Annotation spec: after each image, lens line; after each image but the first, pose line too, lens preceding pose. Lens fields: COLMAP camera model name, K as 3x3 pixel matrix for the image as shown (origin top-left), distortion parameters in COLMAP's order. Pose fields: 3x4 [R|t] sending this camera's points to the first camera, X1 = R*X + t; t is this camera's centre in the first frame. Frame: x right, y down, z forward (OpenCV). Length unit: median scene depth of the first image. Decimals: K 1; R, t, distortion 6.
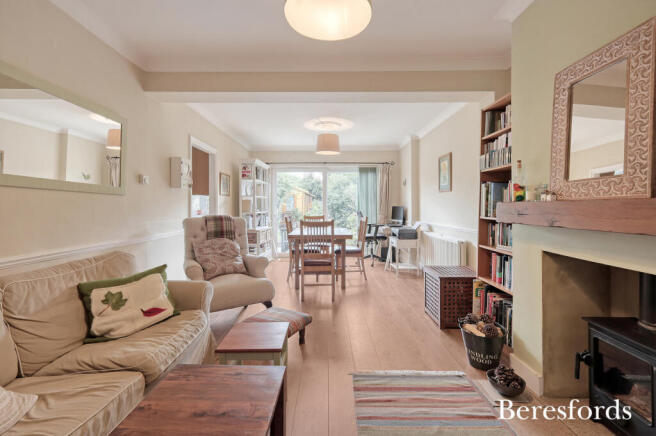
lens RADIAL K [[284.6, 0, 328.8], [0, 284.6, 213.6], [0, 0, 1]] dist [0.005614, 0.000327]
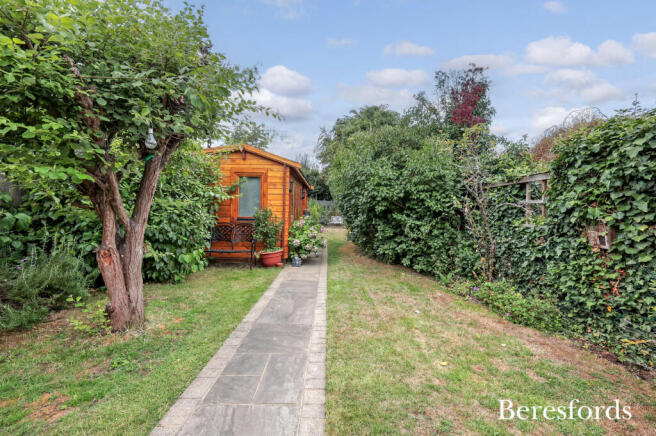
lens RADIAL K [[284.6, 0, 327.2], [0, 284.6, 216.7], [0, 0, 1]] dist [0.005614, 0.000327]
pose [[0.999913, -0.001301, 0.013159, -0.116370], [0.001207, 0.999973, 0.007183, -0.040856], [-0.013168, -0.007166, 0.999888, 1.769650]]
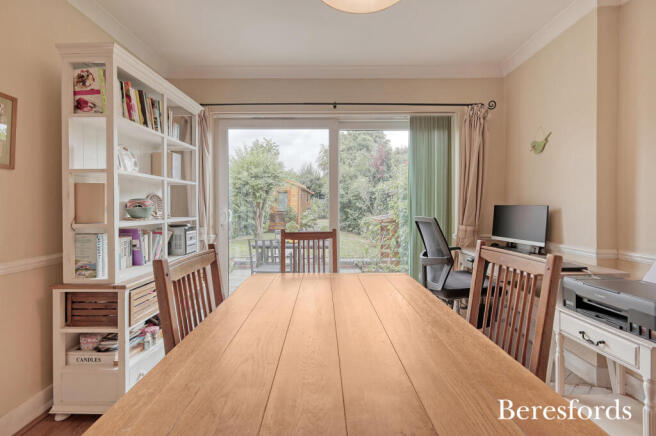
lens RADIAL K [[284.6, 0, 327.2], [0, 284.6, 216.0], [0, 0, 1]] dist [0.005614, 0.000327]
pose [[0.999992, -0.000107, -0.003956, -0.023067], [0.000150, 0.999939, 0.011039, -0.013340], [0.003954, -0.011039, 0.999931, 0.556684]]
